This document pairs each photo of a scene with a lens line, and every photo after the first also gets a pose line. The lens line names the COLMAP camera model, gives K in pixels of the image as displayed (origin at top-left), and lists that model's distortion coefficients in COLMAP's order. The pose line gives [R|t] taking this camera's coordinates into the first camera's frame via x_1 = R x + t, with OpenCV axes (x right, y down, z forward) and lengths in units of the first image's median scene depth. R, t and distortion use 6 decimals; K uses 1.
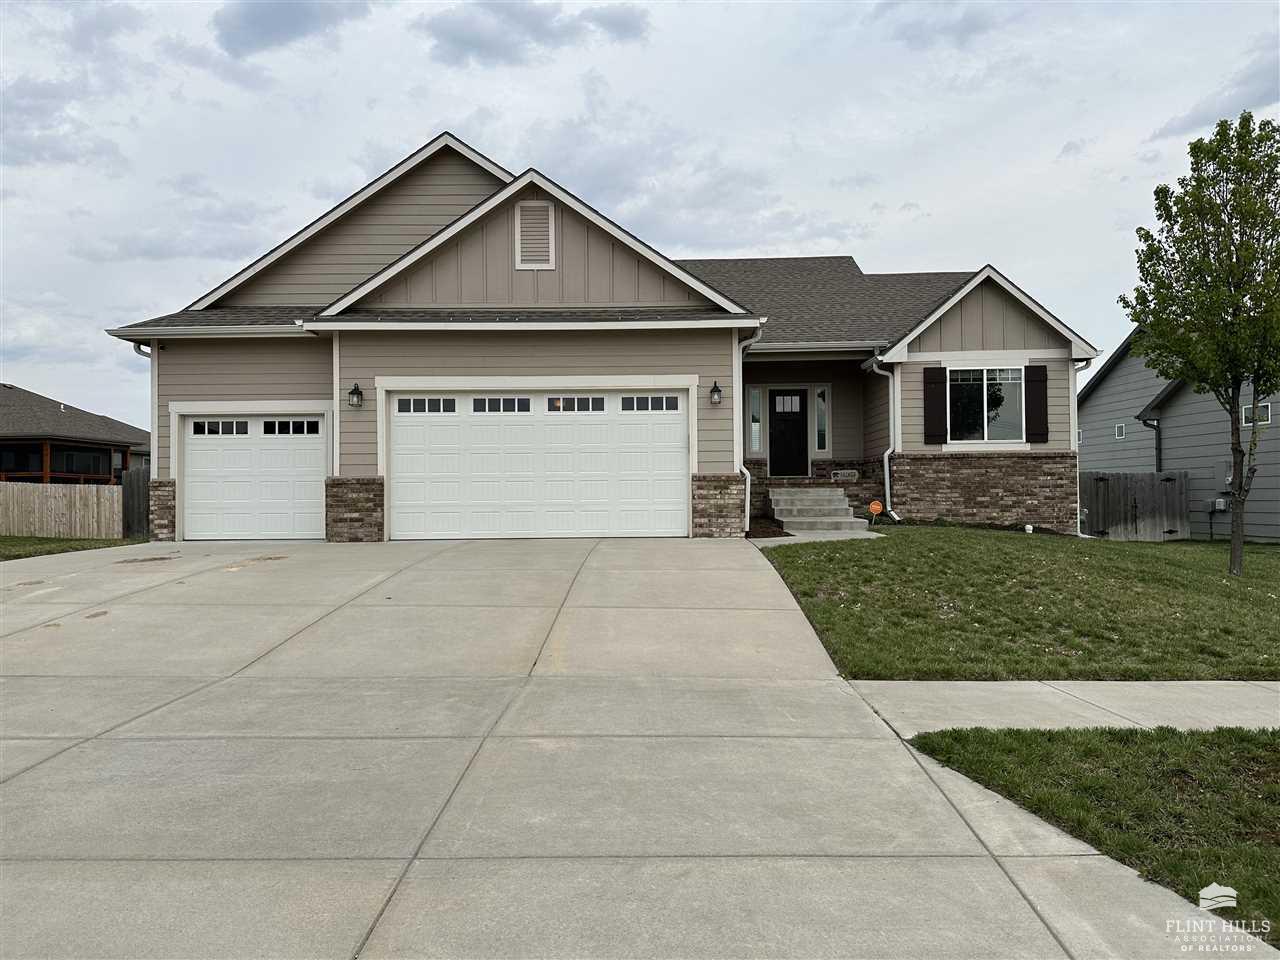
lens RADIAL K [[871.7, 0, 636.2], [0, 871.7, 478.9], [0, 0, 1]] dist [0.010018, -0.000008]
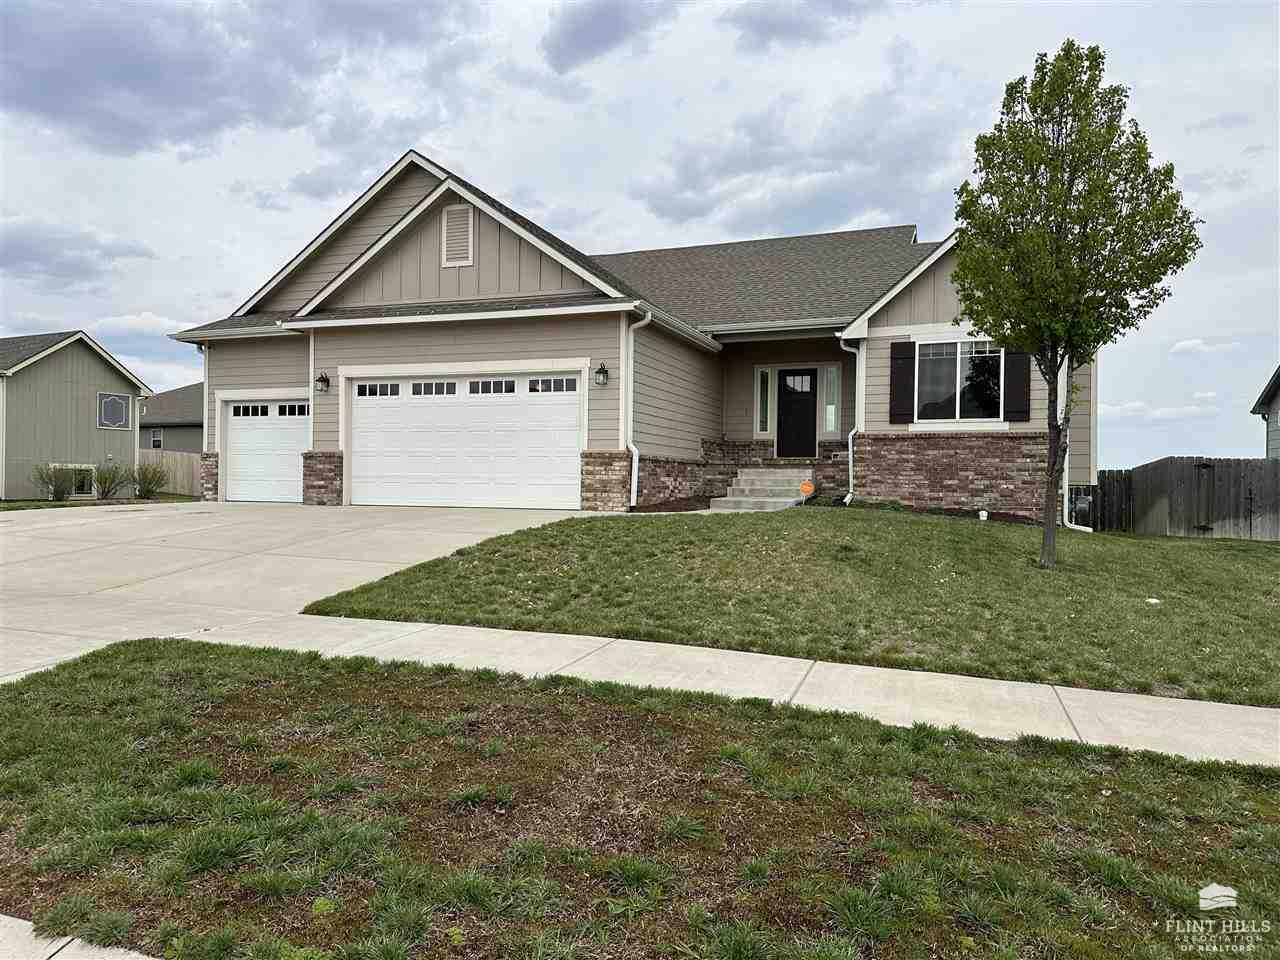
lens RADIAL K [[871.7, 0, 636.2], [0, 871.7, 478.9], [0, 0, 1]] dist [0.010018, -0.000008]
pose [[0.944835, 0.018752, -0.327008, 0.448140], [-0.013392, 0.999737, 0.018634, 0.007522], [0.327271, -0.013227, 0.944838, 0.014146]]
